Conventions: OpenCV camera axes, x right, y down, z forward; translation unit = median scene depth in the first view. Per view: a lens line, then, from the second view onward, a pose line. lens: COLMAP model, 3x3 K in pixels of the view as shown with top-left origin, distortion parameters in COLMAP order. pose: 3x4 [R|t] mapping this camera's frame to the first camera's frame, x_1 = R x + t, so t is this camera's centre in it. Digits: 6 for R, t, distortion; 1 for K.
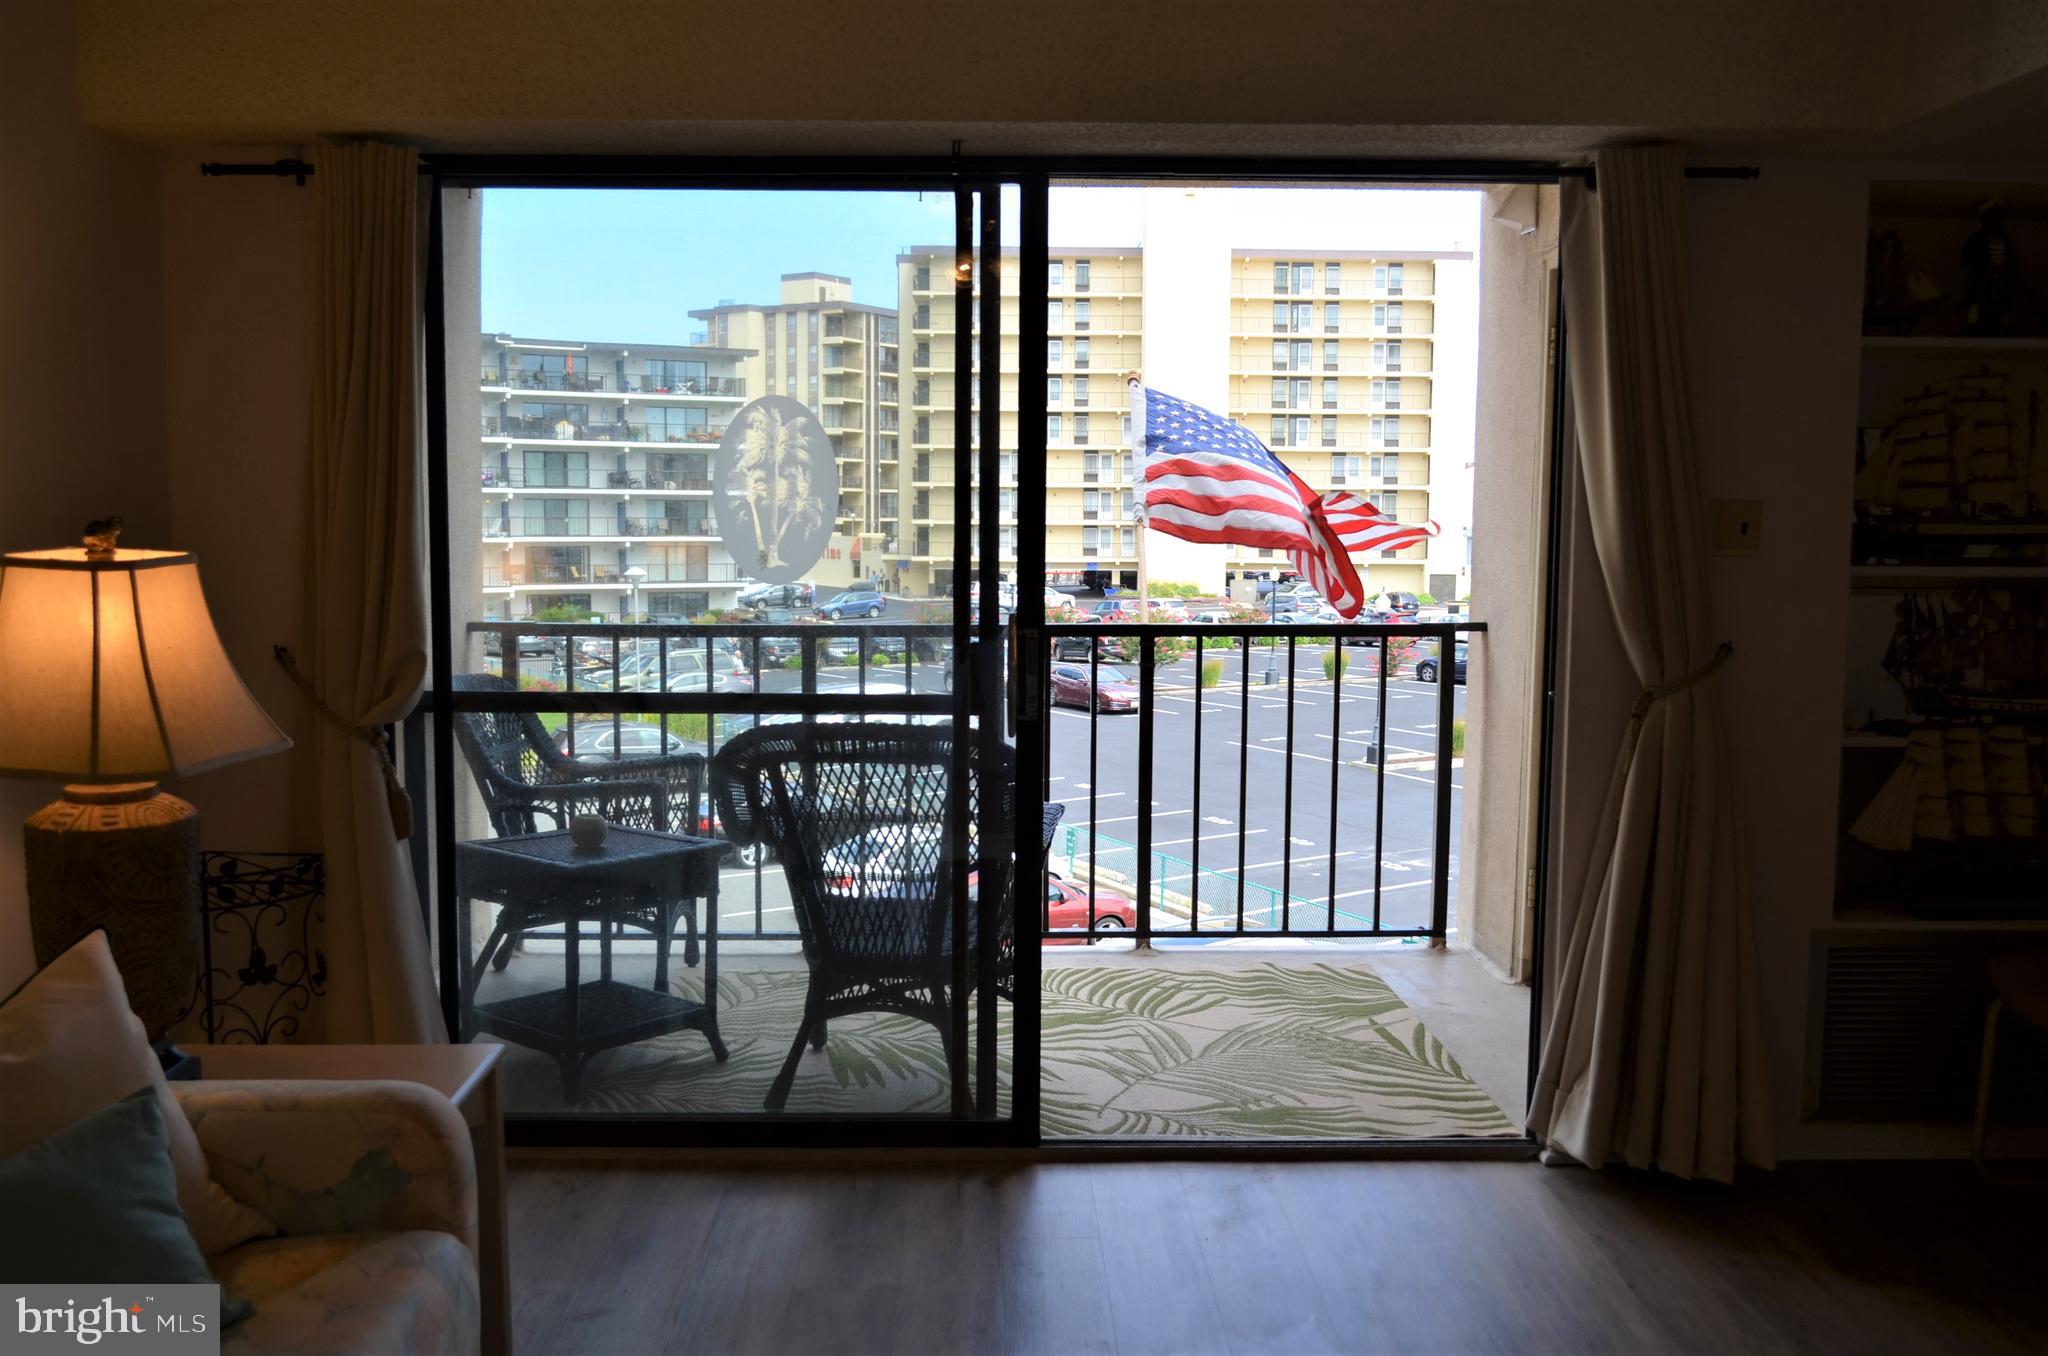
lens RADIAL K [[1826.0, 0, 1016.8], [0, 1826.0, 683.3], [0, 0, 1]] dist [-0.018577, 0.003698]
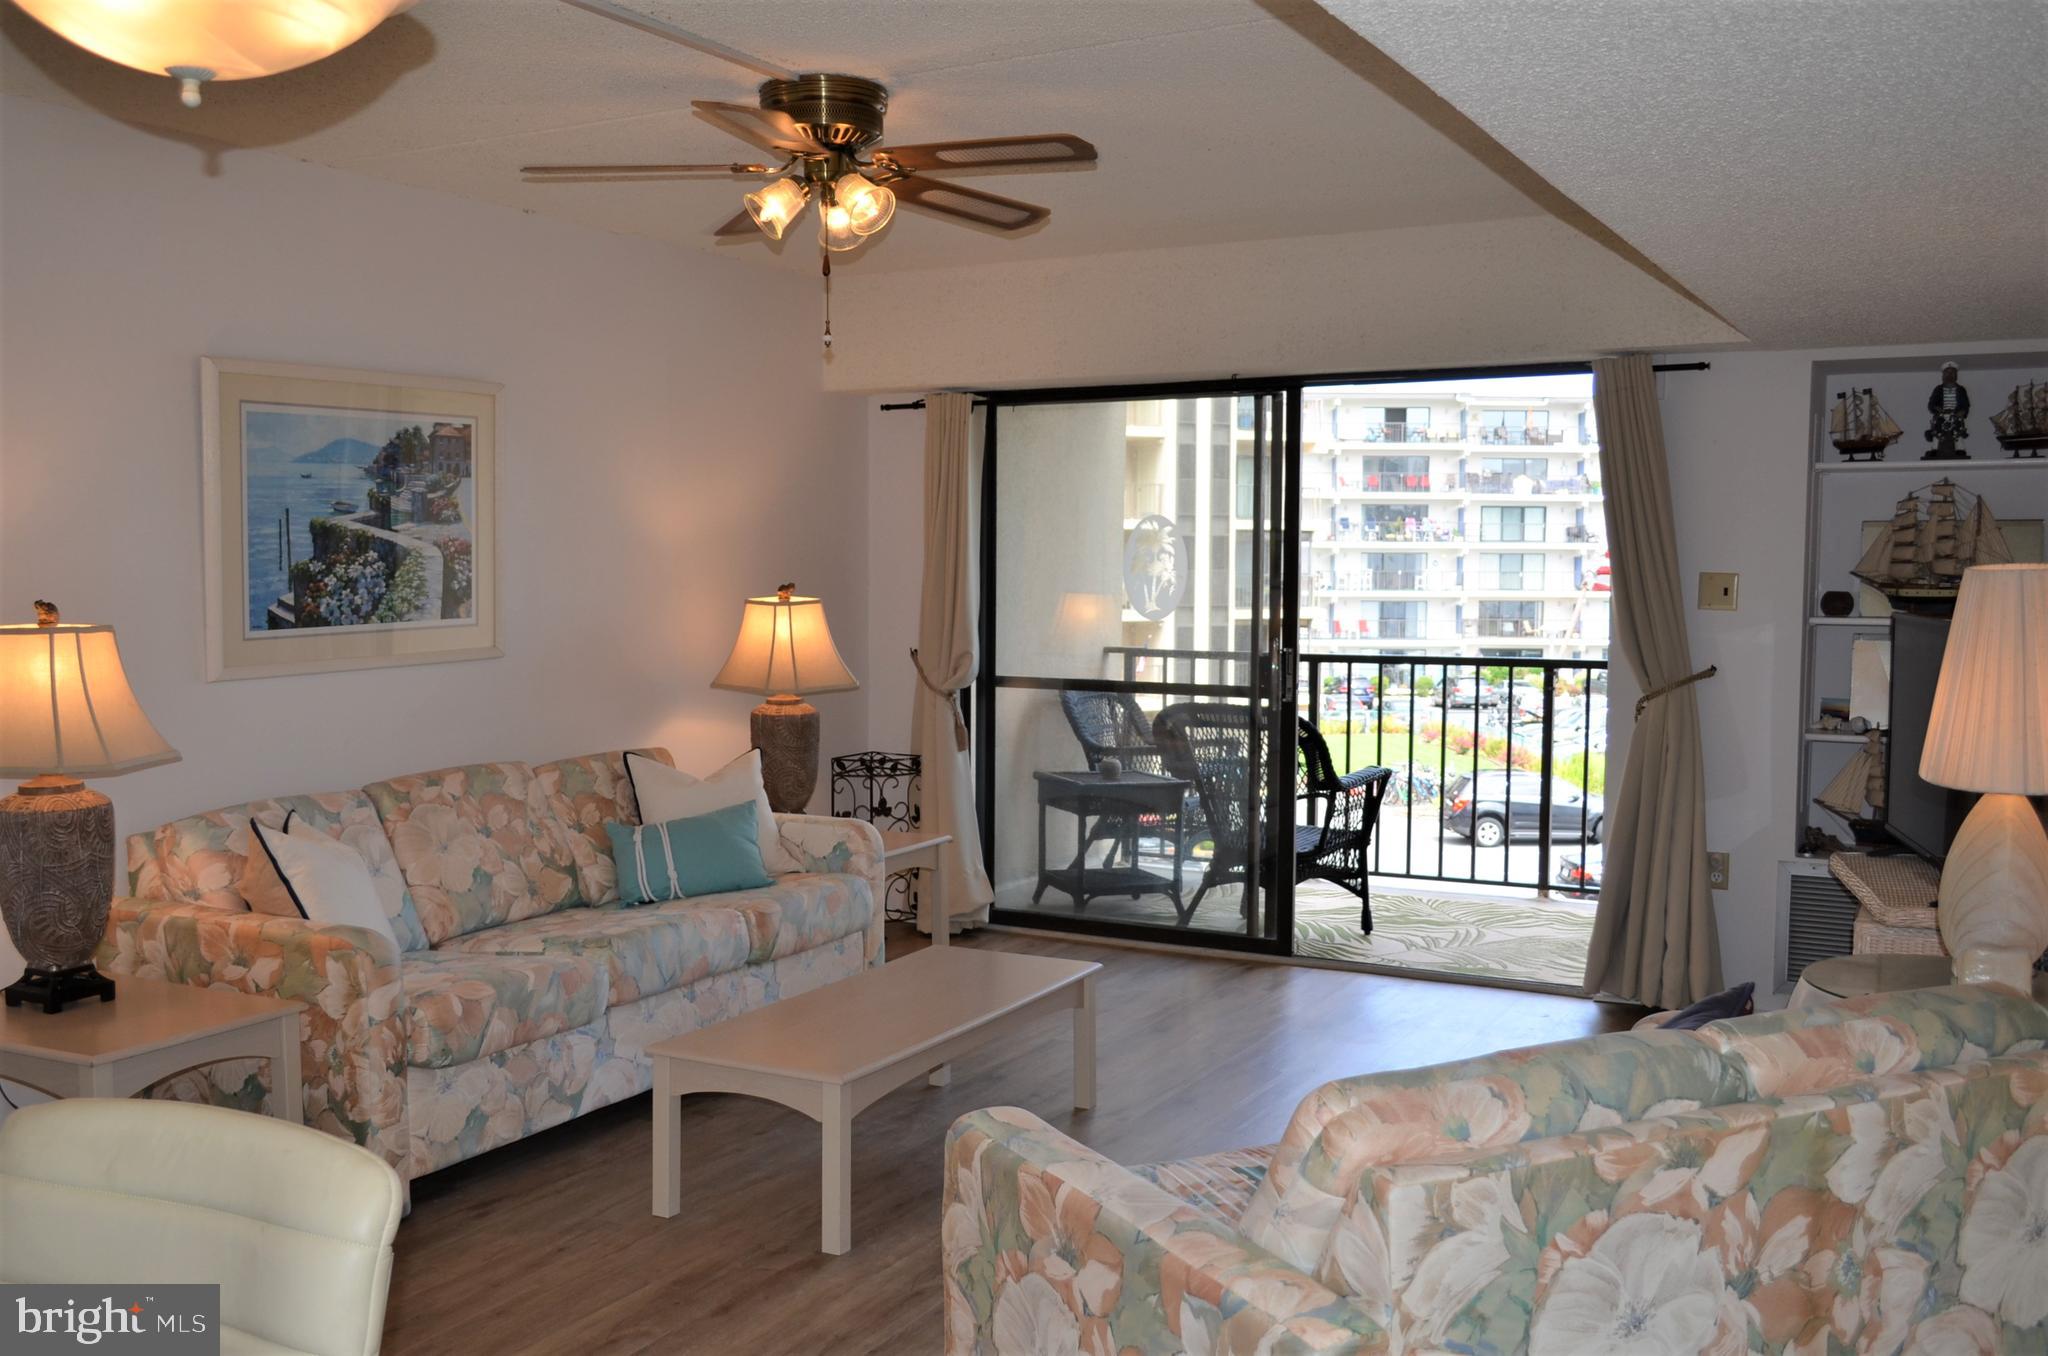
lens RADIAL K [[1883.0, 0, 1024.0], [0, 1883.0, 678.0], [0, 0, 1]] dist [-0.008832, -0.002487]
pose [[0.868028, 0.028177, -0.495715, 0.627017], [-0.044914, 0.998751, -0.021877, 0.045055], [0.494479, 0.041255, 0.868210, -0.613357]]
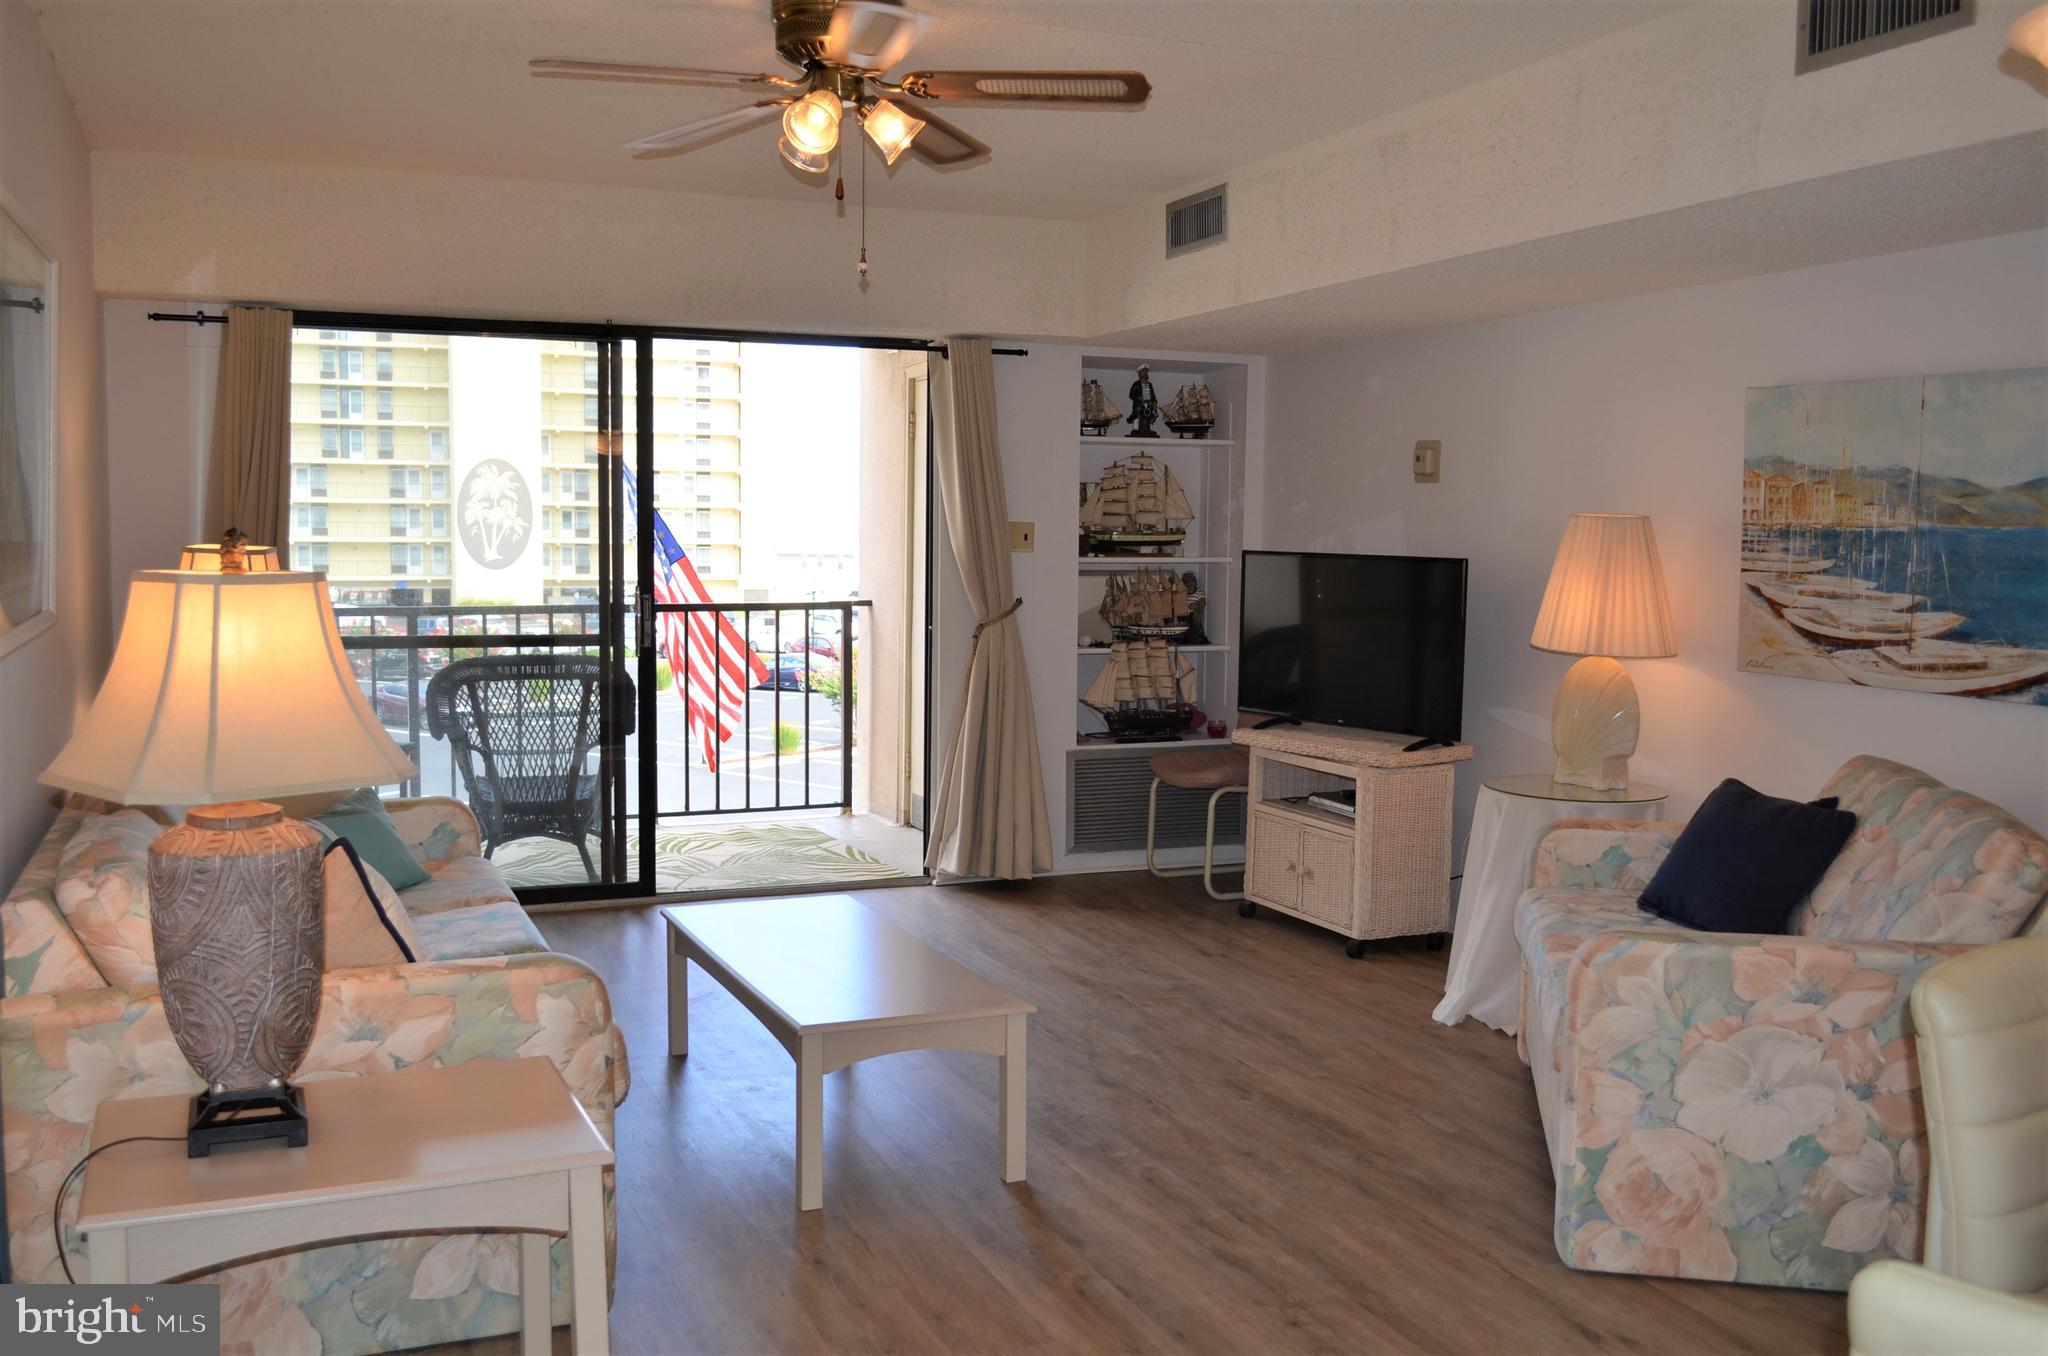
lens RADIAL K [[1826.0, 0, 1016.8], [0, 1826.0, 683.3], [0, 0, 1]] dist [-0.018577, 0.003698]
pose [[0.930673, -0.027709, 0.364800, -0.282124], [0.031134, 0.999509, -0.003510, 0.067466], [-0.364524, 0.014624, 0.931079, -0.702513]]
